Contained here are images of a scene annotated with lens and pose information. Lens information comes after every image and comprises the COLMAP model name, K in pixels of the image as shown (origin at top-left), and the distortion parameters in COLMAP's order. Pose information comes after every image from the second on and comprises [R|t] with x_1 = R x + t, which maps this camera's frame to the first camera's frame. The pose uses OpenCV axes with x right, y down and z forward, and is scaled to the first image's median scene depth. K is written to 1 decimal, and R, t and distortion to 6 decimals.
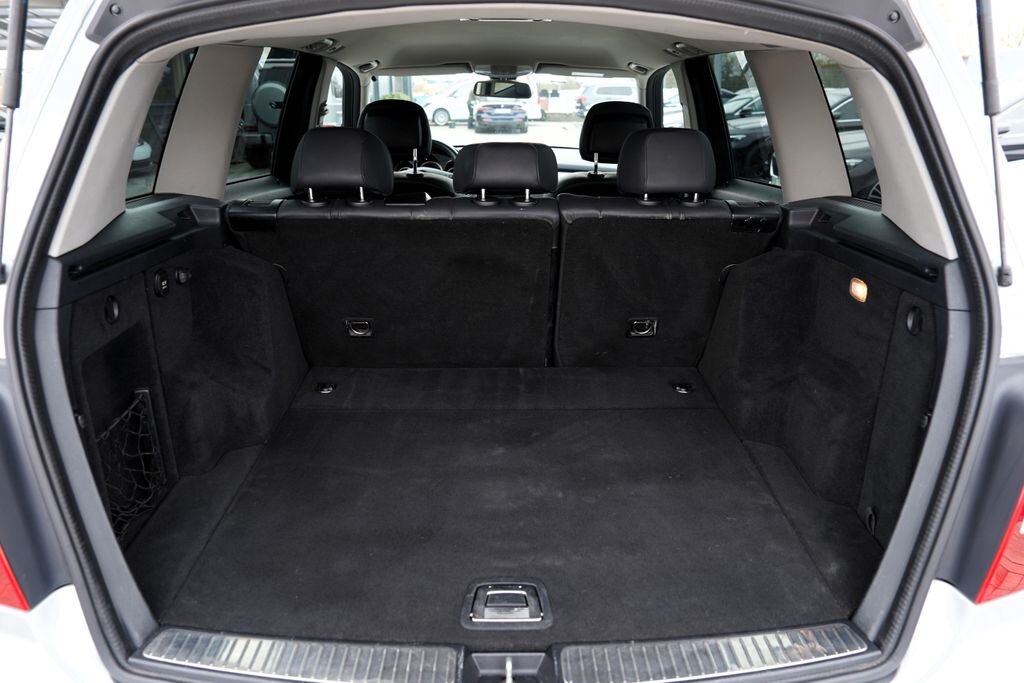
lens RADIAL K [[699.8, 0, 511.9], [0, 699.8, 337.2], [0, 0, 1]] dist [-0.104434, 0.077713]
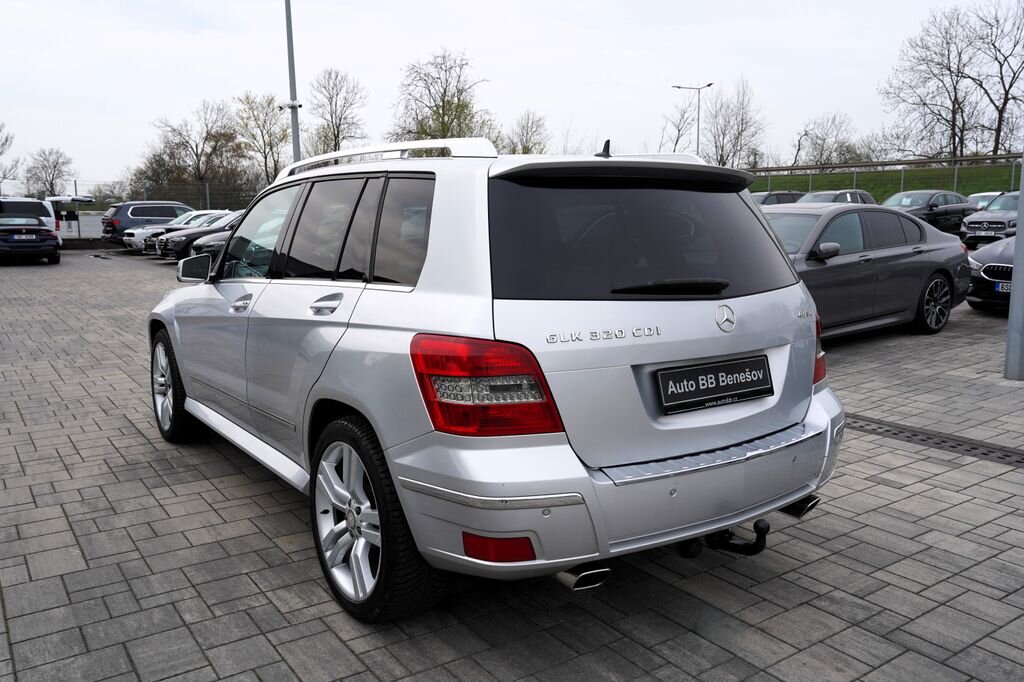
lens RADIAL K [[816.2, 0, 508.9], [0, 816.2, 334.1], [0, 0, 1]] dist [-0.054069, 0.086868]
pose [[0.825292, -0.080201, 0.558982, -0.238326], [0.186341, 0.973096, -0.135500, 0.040191], [-0.533076, 0.215988, 0.818033, -0.117424]]
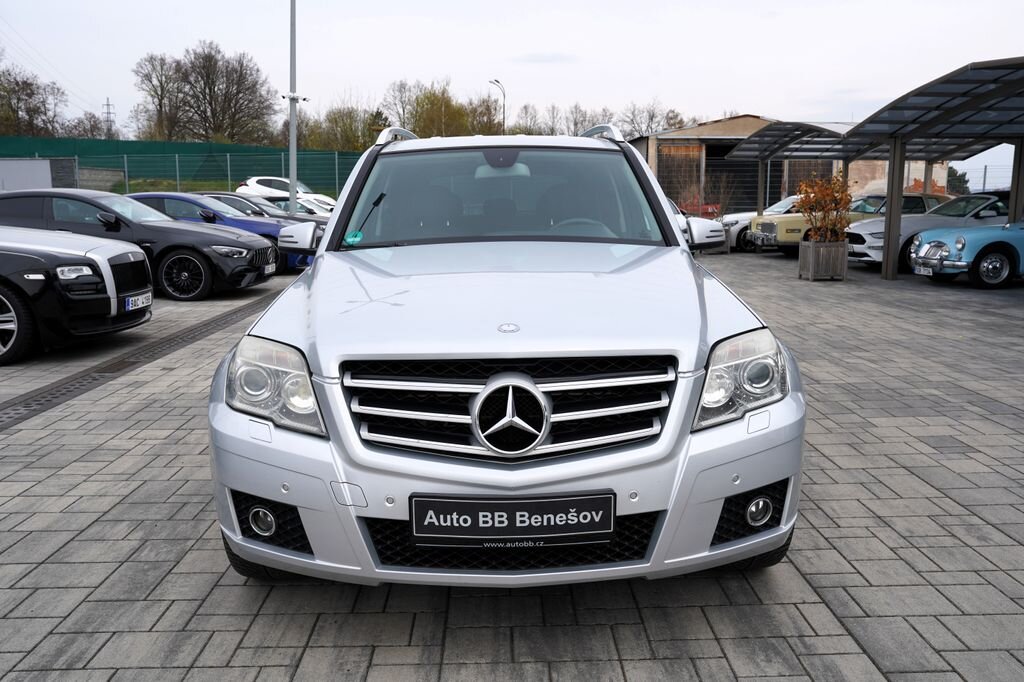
lens RADIAL K [[818.8, 0, 512.0], [0, 818.8, 341.0], [0, 0, 1]] dist [-0.067934, 0.089126]
pose [[-0.999967, 0.006539, -0.004756, -0.007272], [0.003419, 0.874949, 0.484202, -0.266284], [0.007327, 0.484170, -0.874943, 0.800531]]
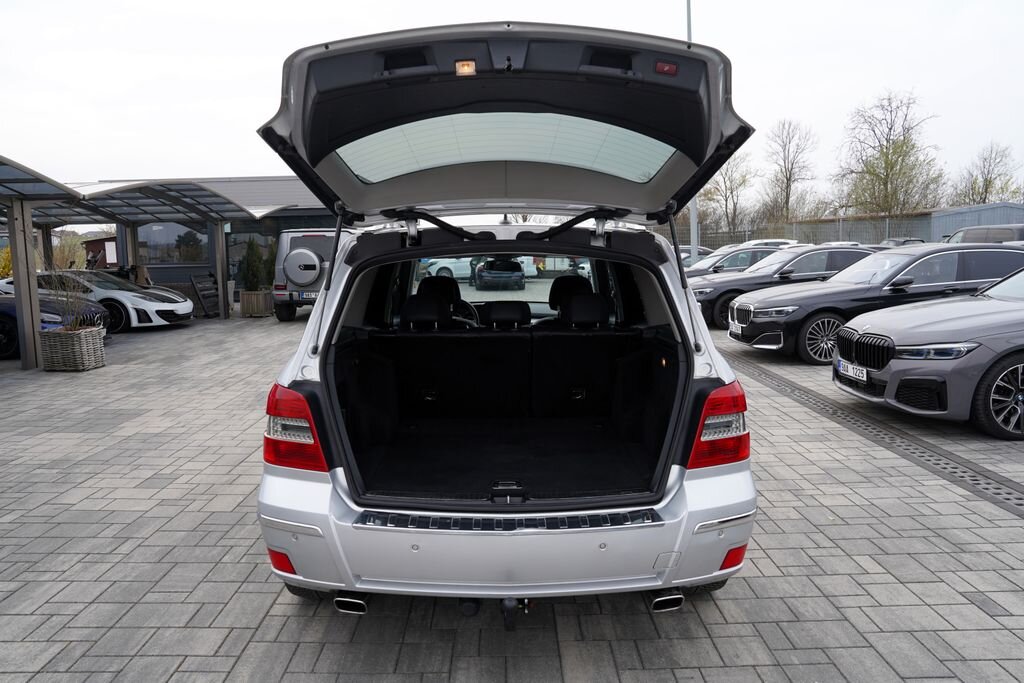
lens RADIAL K [[705.9, 0, 509.5], [0, 705.9, 337.1], [0, 0, 1]] dist [-0.110621, 0.086868]
pose [[0.999936, -0.011078, -0.002383, 0.001294], [0.010305, 0.976474, -0.215388, 0.046242], [0.004713, 0.215350, 0.976526, -0.171564]]
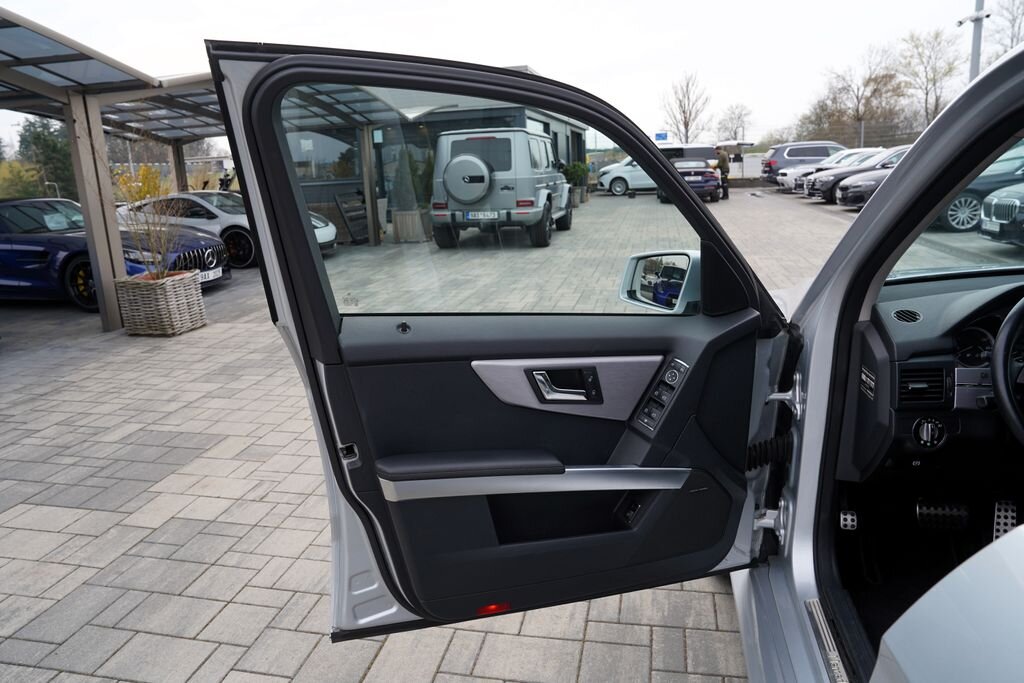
lens RADIAL K [[699.8, 0, 511.9], [0, 699.8, 337.2], [0, 0, 1]] dist [-0.104434, 0.077713]
pose [[0.976320, 0.008058, -0.216183, -0.136263], [-0.028243, 0.995501, -0.090445, -0.078691], [0.214481, 0.094409, 0.972155, 0.220712]]
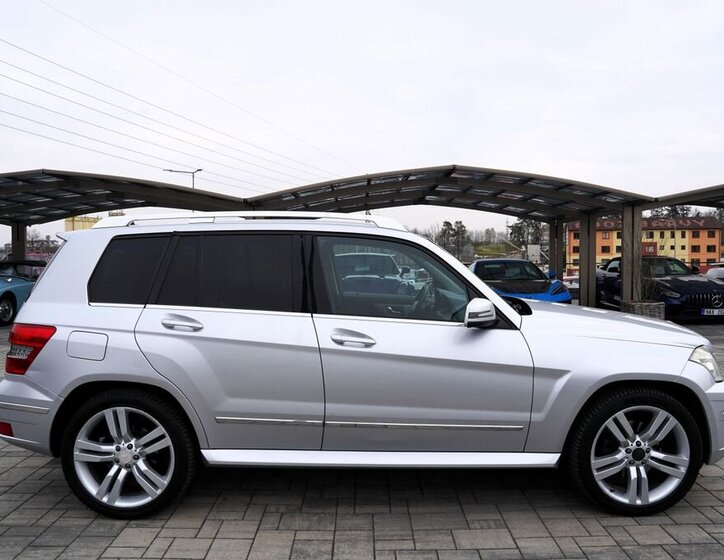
lens RADIAL K [[576.3, 0, 362.0], [0, 576.3, 266.7], [0, 0, 1]] dist [-0.120353, 0.089329]
pose [[-0.007662, 0.023926, -0.999684, 0.460632], [-0.327727, 0.944439, 0.025115, -0.116730], [0.944741, 0.327816, 0.000605, 0.317621]]
